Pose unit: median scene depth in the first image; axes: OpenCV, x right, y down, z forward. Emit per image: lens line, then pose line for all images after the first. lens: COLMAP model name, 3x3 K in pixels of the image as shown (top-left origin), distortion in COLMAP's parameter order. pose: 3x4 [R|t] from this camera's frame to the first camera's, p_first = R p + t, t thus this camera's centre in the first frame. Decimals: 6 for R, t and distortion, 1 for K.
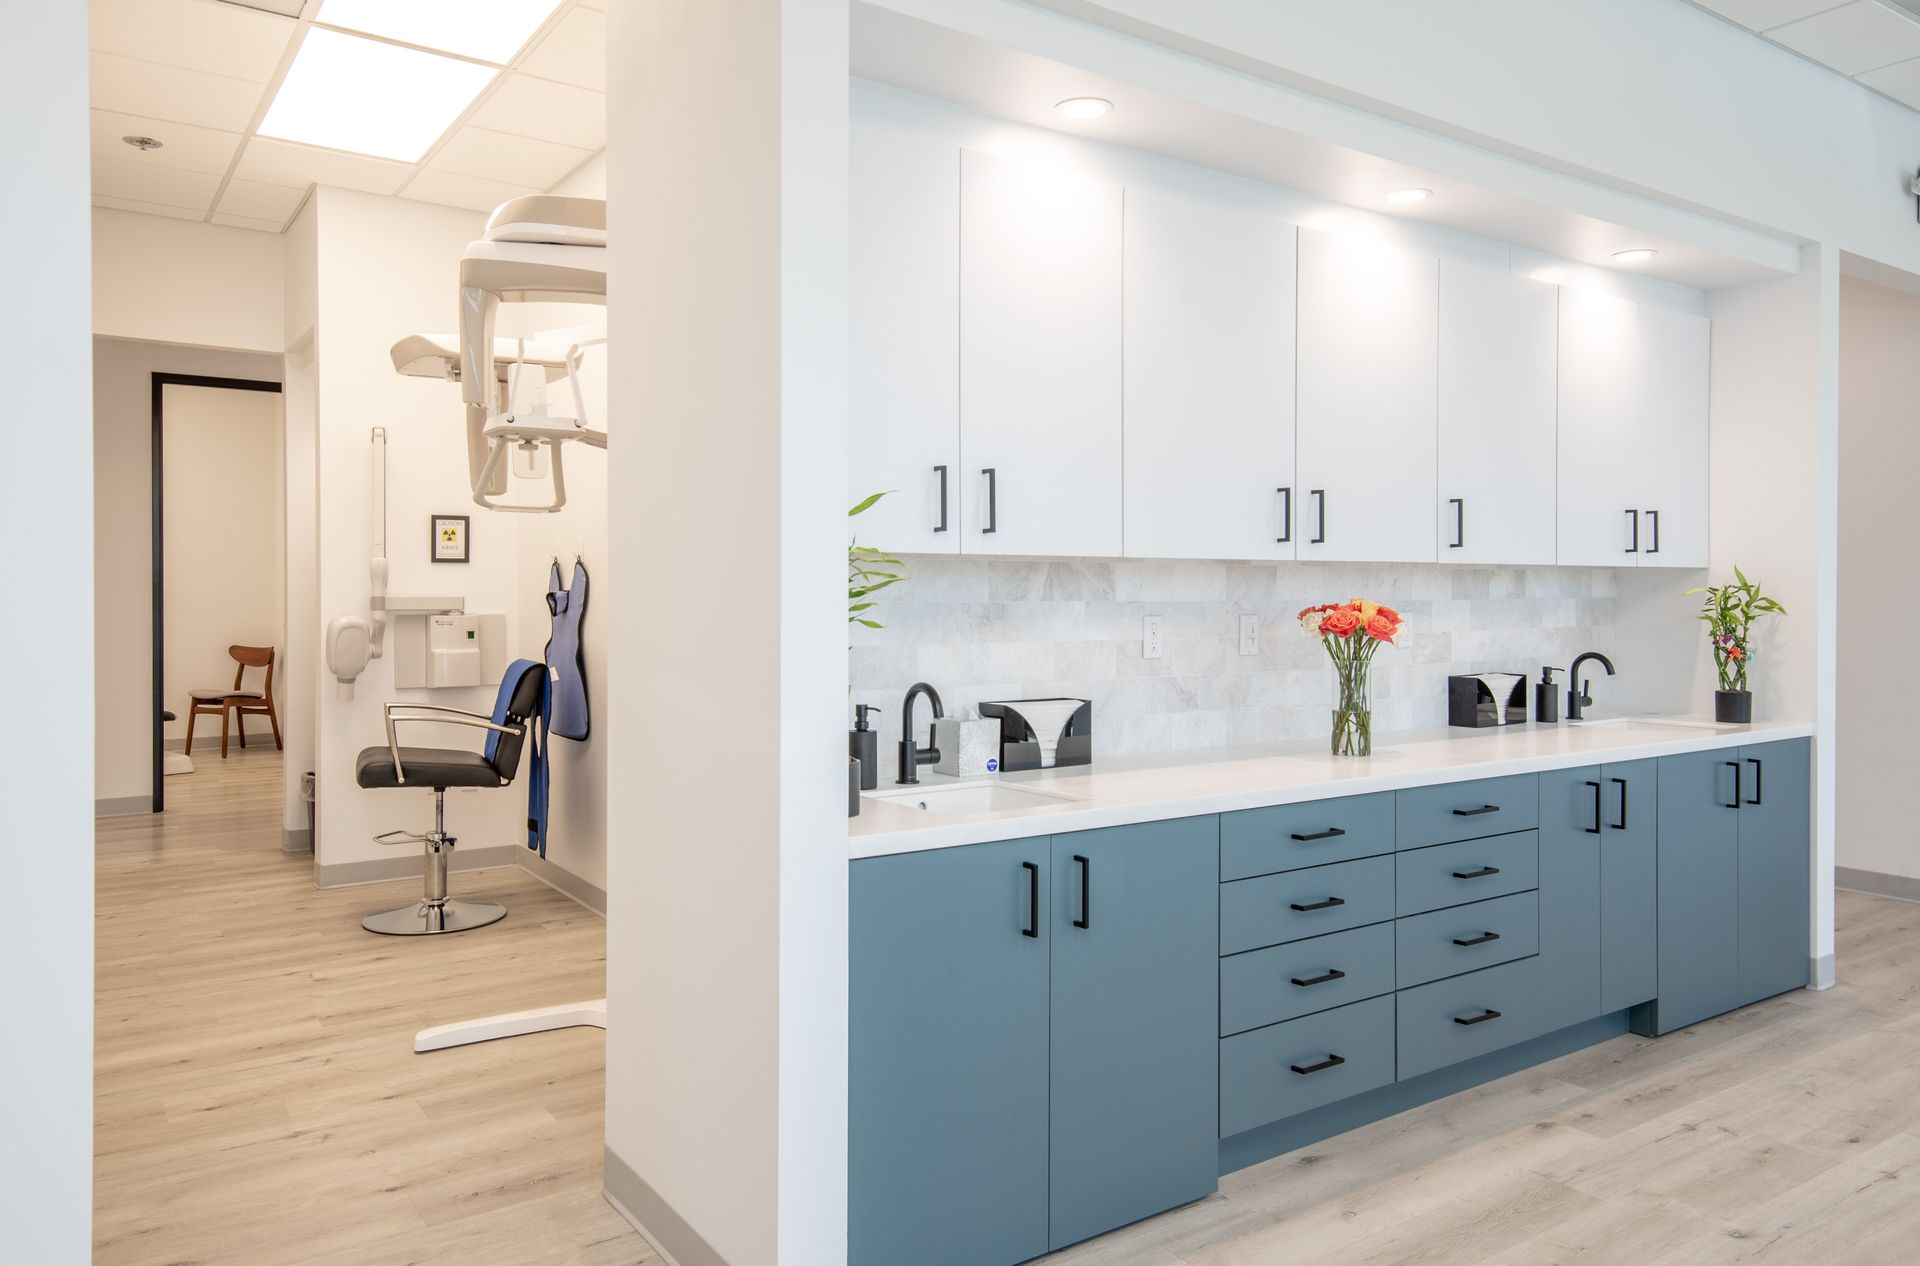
lens RADIAL K [[1280.0, 0, 966.0], [0, 1280.0, 593.3], [0, 0, 1]] dist [0.001595, 0.002357]
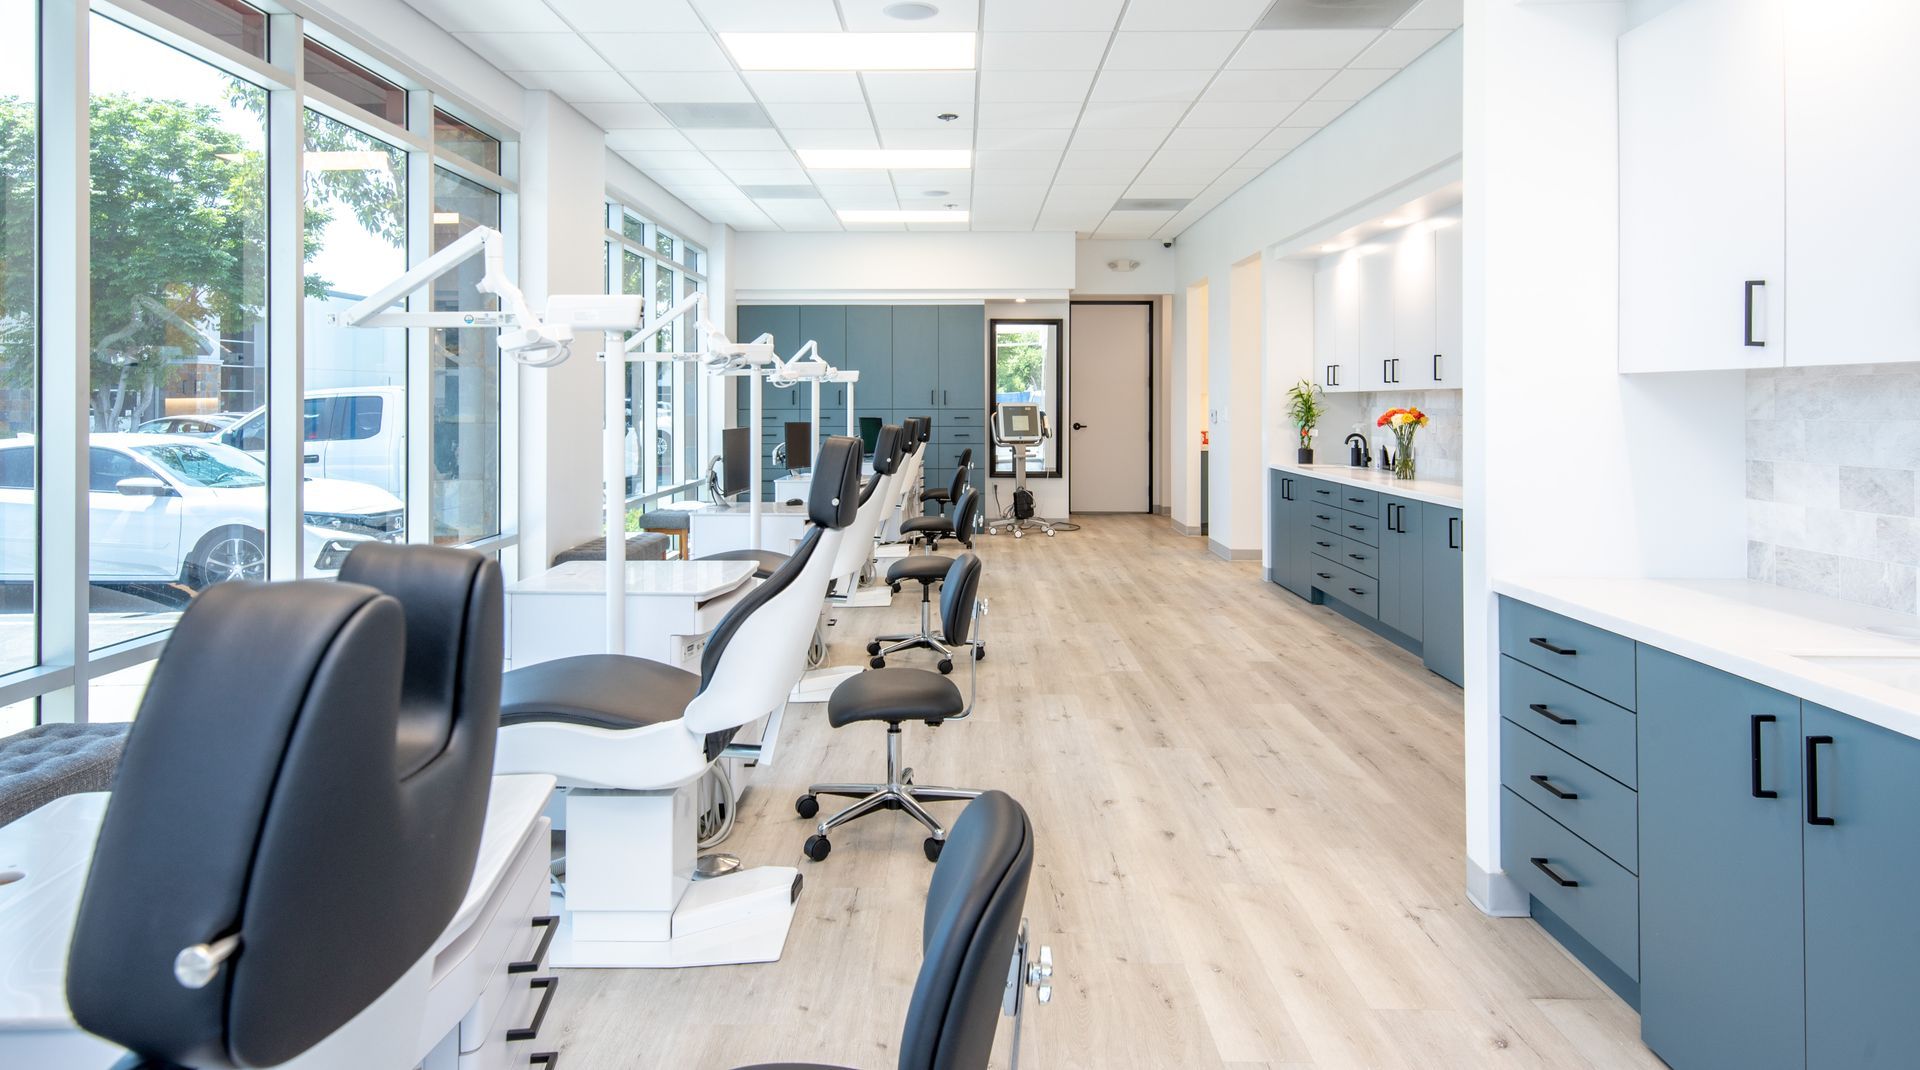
lens RADIAL K [[1184.2, 0, 967.5], [0, 1184.2, 391.3], [0, 0, 1]] dist [0.007182, 0.001227]
pose [[-0.542438, -0.008063, -0.840057, 2.398880], [-0.000477, 0.999957, -0.009290, -0.004028], [0.840095, -0.004639, -0.542419, 1.473651]]
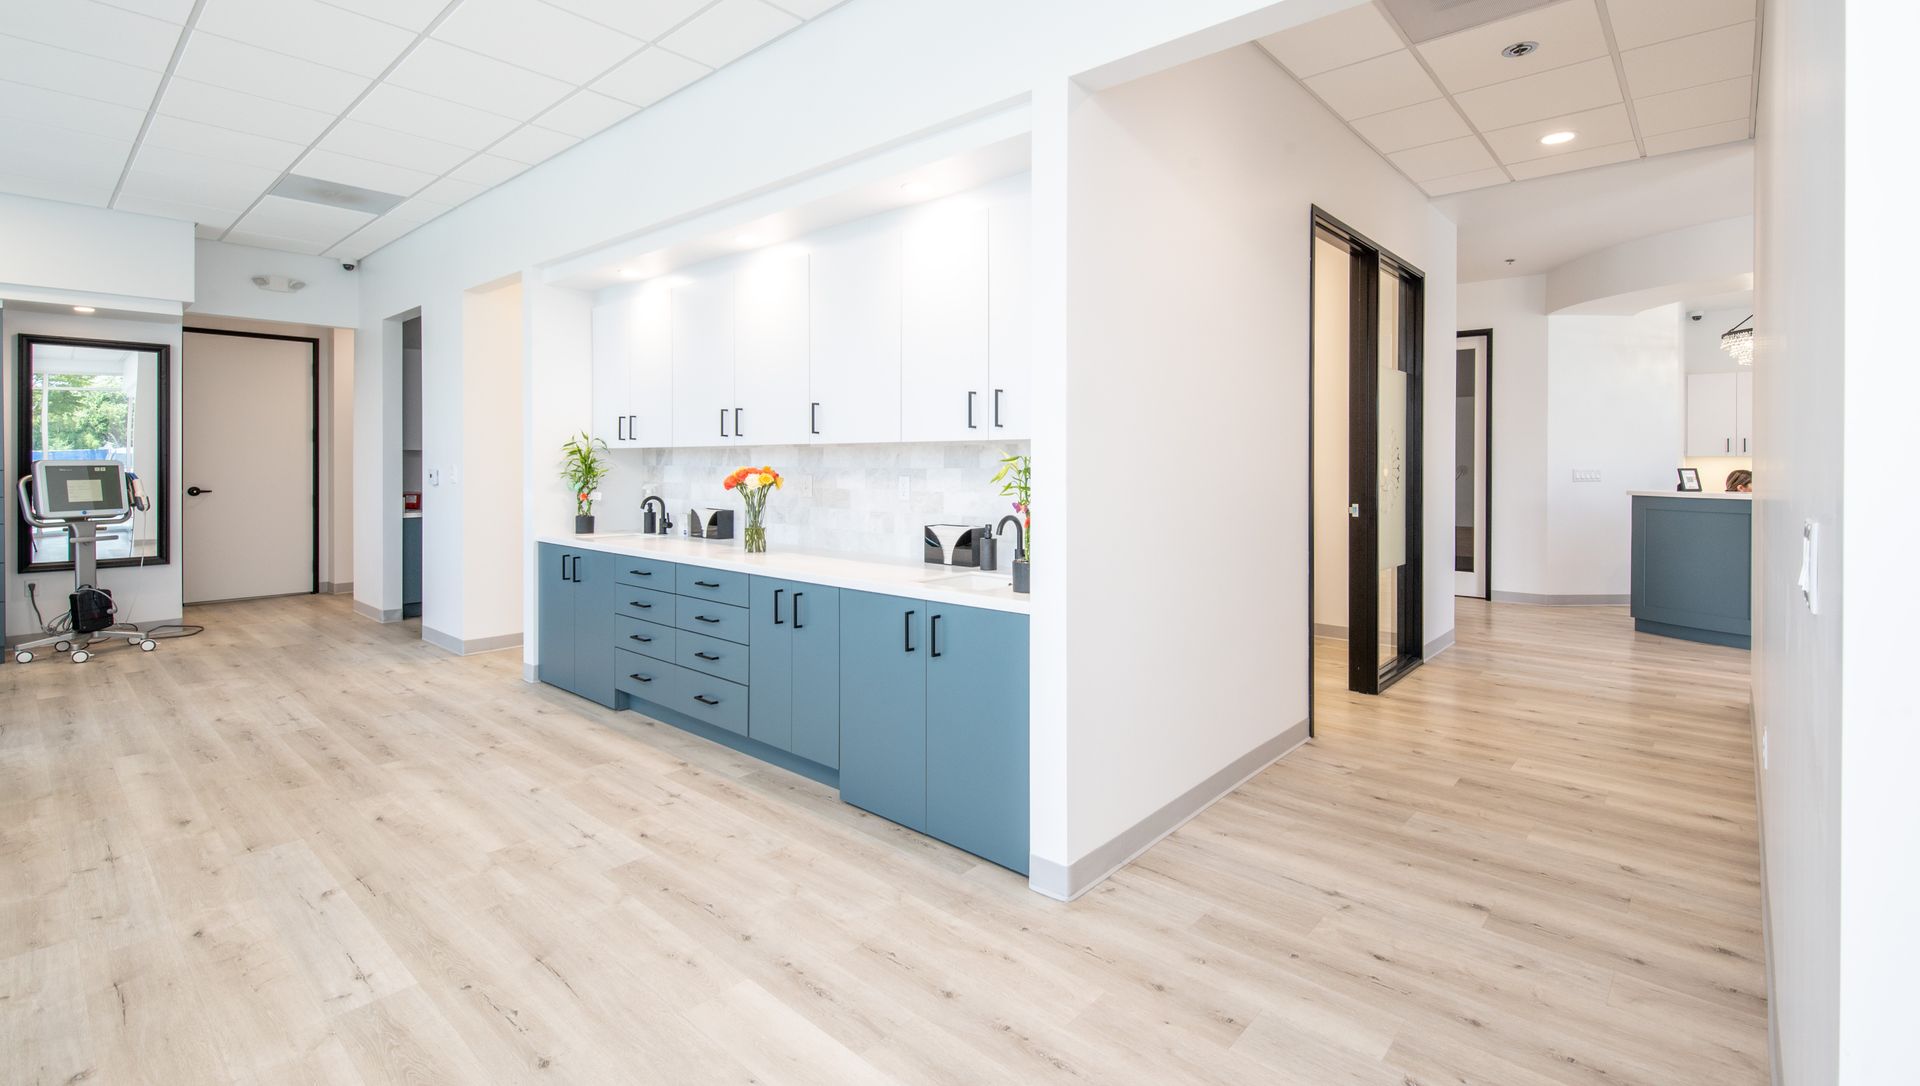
lens RADIAL K [[846.0, 0, 998.8], [0, 846.0, 464.6], [0, 0, 1]] dist [0.016202, -0.007894]
pose [[0.281809, 0.004879, -0.959458, 1.555185], [-0.000121, 0.999987, 0.005049, -0.003634], [0.959471, -0.001307, 0.281806, 0.997313]]
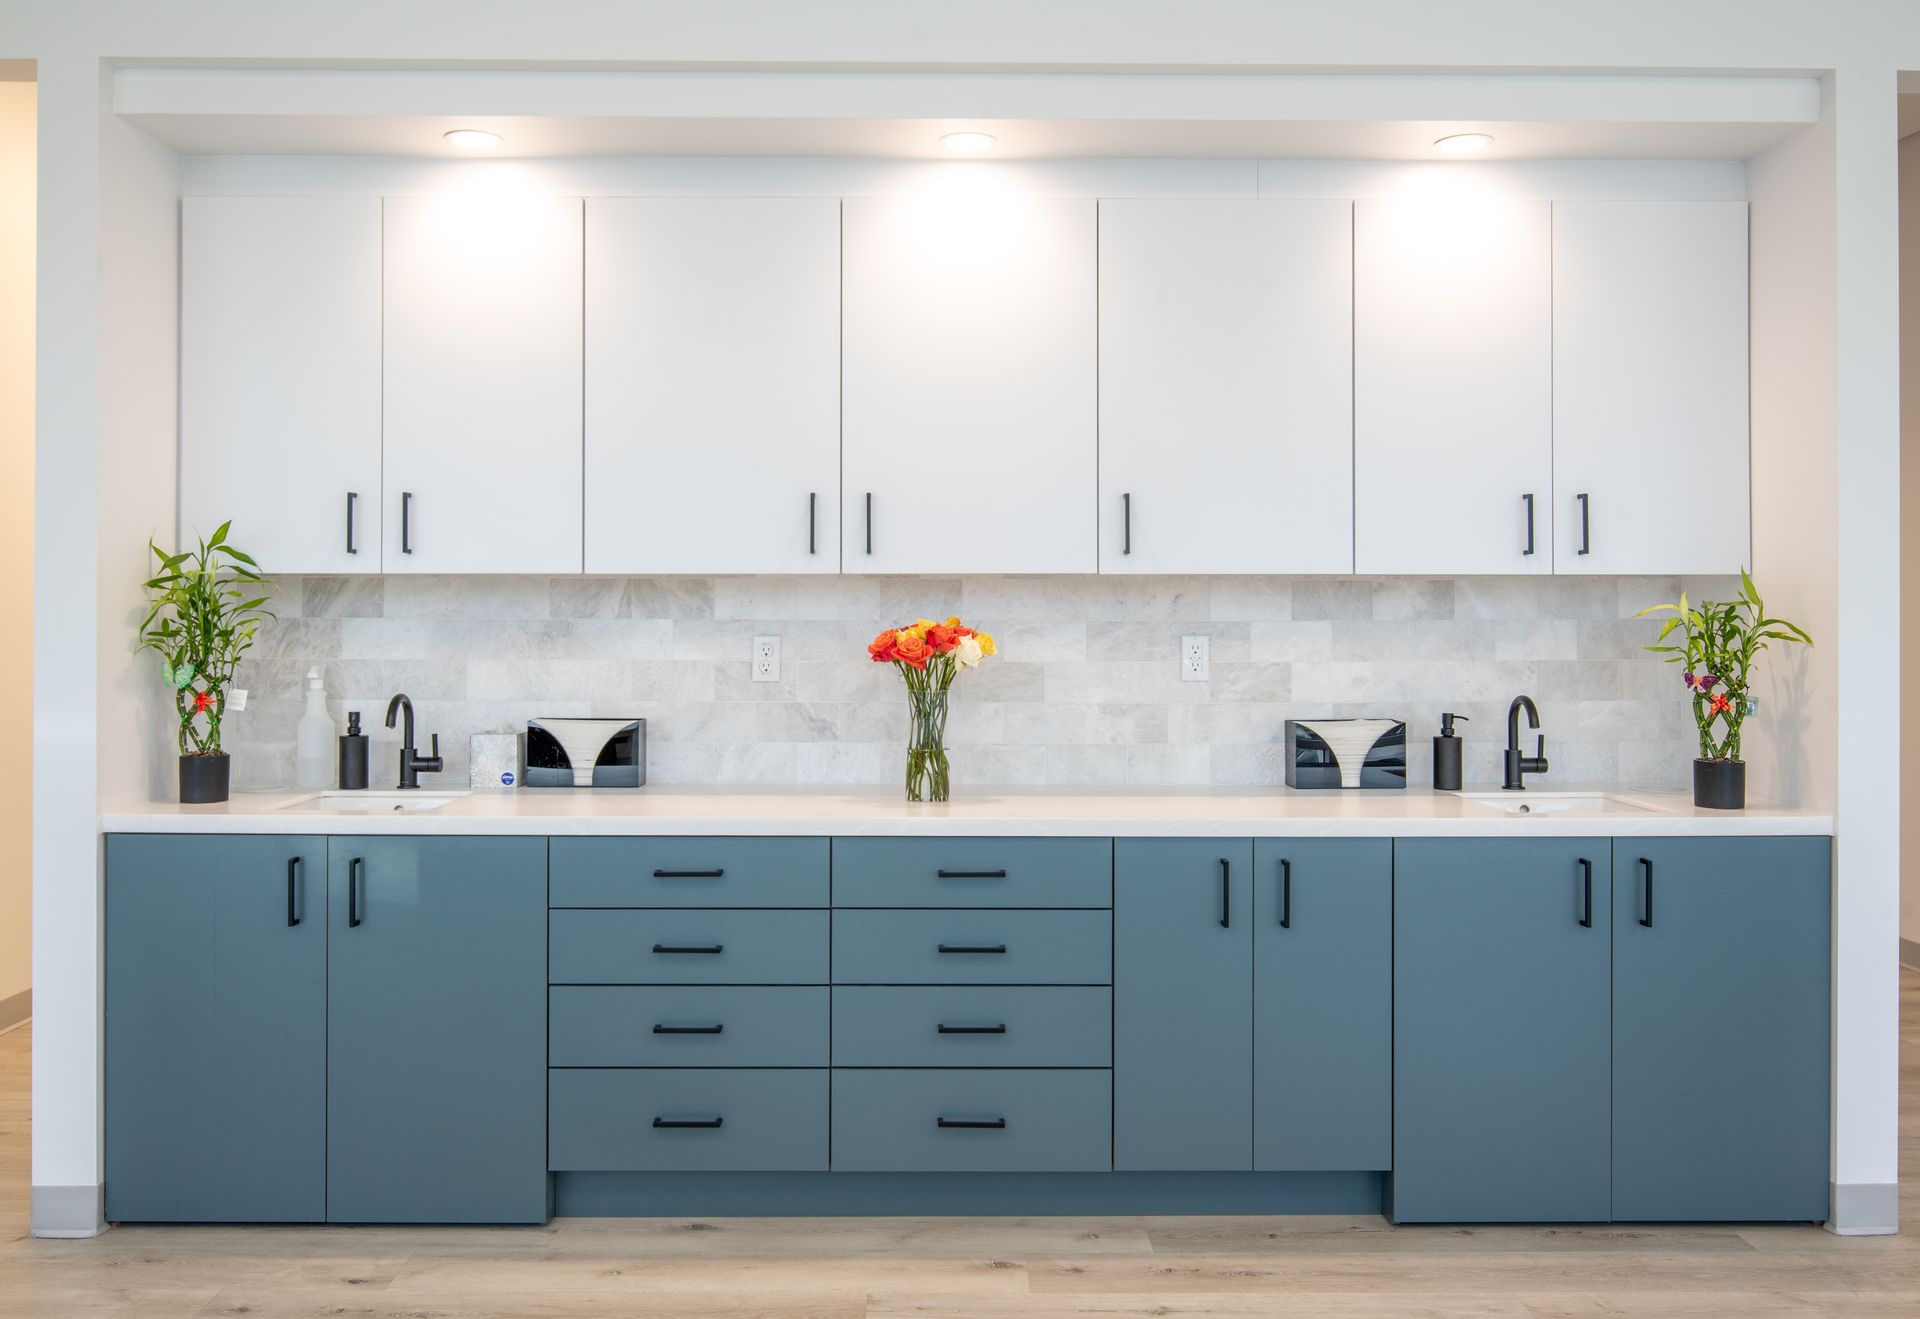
lens RADIAL K [[1515.3, 0, 950.6], [0, 1515.3, 594.5], [0, 0, 1]] dist [-0.010954, -0.003646]
pose [[0.840943, -0.002837, -0.541116, 0.867275], [-0.002241, 0.999959, -0.008724, -0.002793], [0.541118, 0.008549, 0.840903, 0.154792]]
